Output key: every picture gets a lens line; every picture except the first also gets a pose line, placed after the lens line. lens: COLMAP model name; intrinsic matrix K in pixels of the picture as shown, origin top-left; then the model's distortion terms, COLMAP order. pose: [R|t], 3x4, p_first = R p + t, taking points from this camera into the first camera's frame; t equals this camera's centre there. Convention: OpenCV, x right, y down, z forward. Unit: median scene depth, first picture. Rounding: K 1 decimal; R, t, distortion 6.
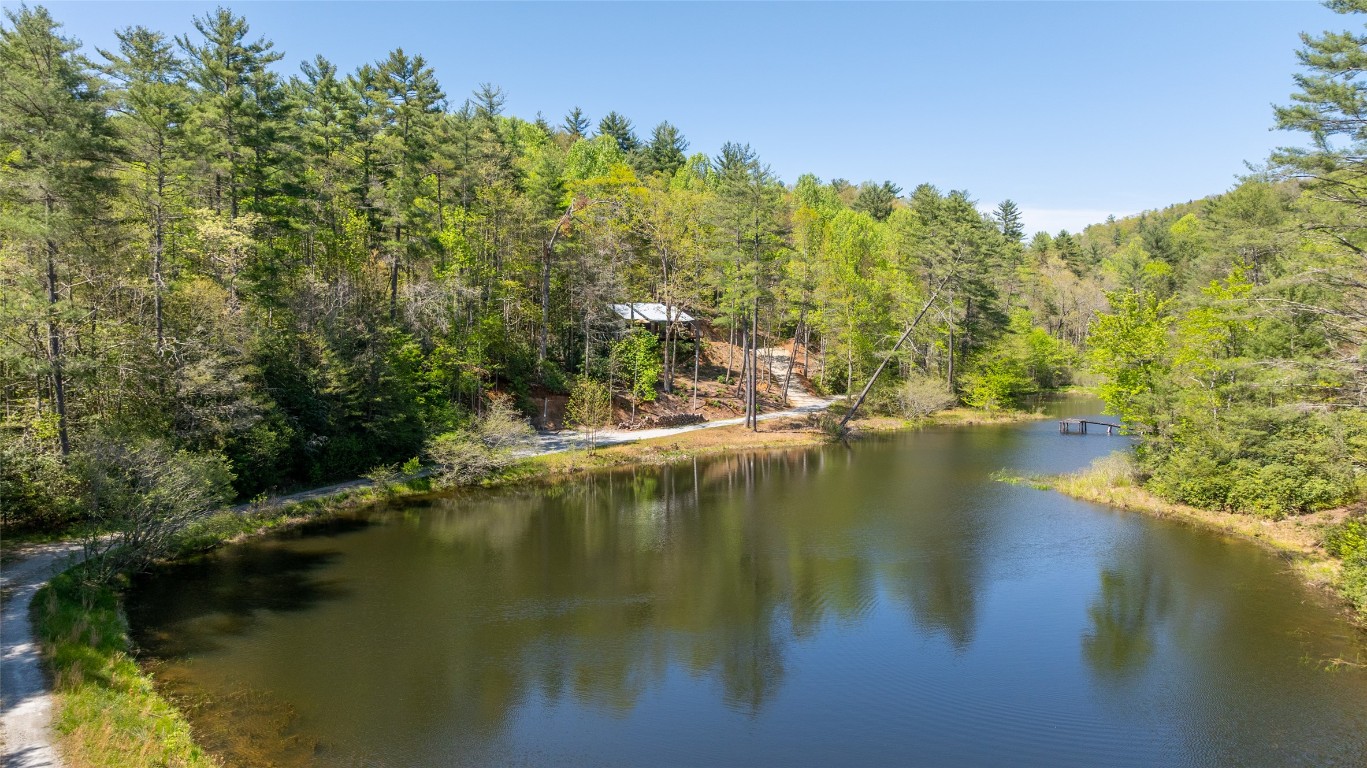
lens RADIAL K [[928.4, 0, 681.2], [0, 928.4, 389.4], [0, 0, 1]] dist [-0.005717, -0.003047]
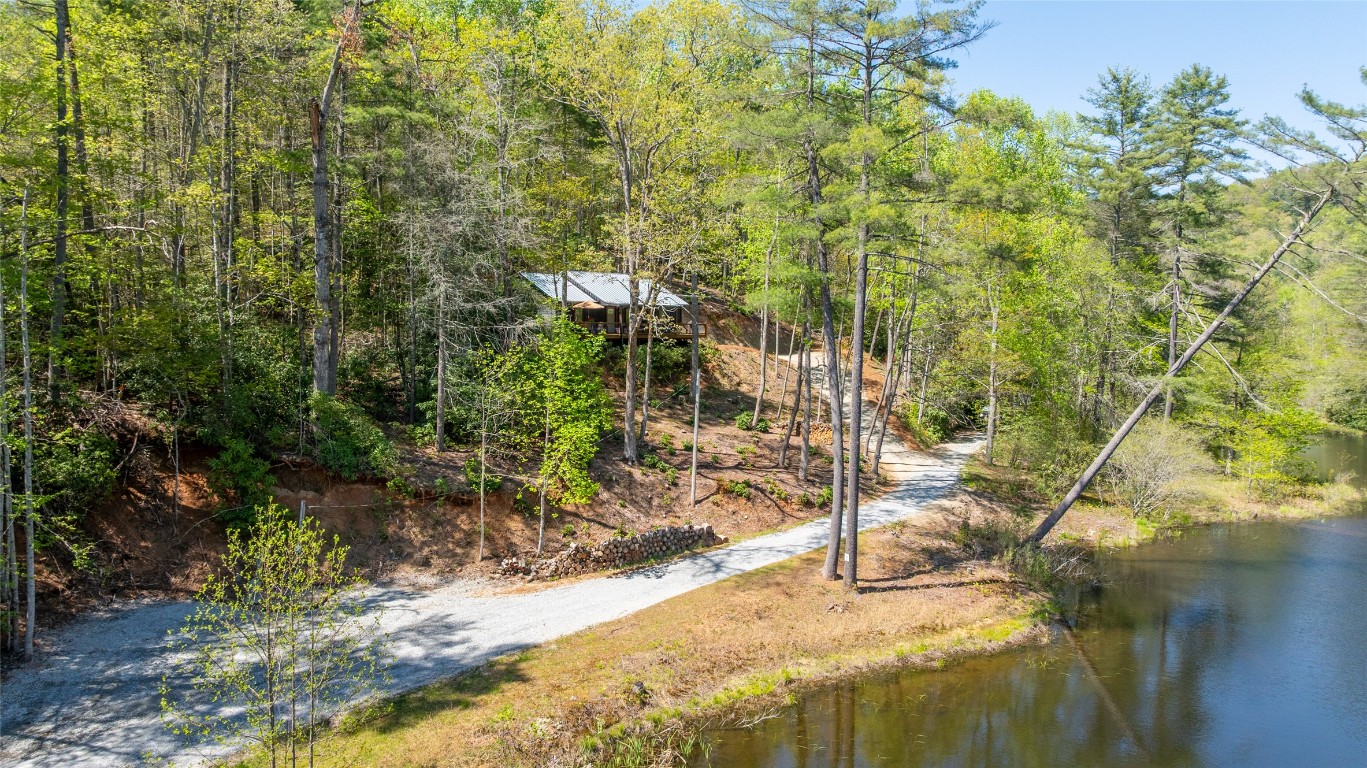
lens RADIAL K [[928.4, 0, 685.6], [0, 928.4, 393.2], [0, 0, 1]] dist [-0.005717, -0.003047]
pose [[0.999812, 0.002848, 0.019173, 0.002689], [-0.003045, 0.999943, 0.010242, -0.033818], [-0.019142, -0.010299, 0.999764, 0.539665]]
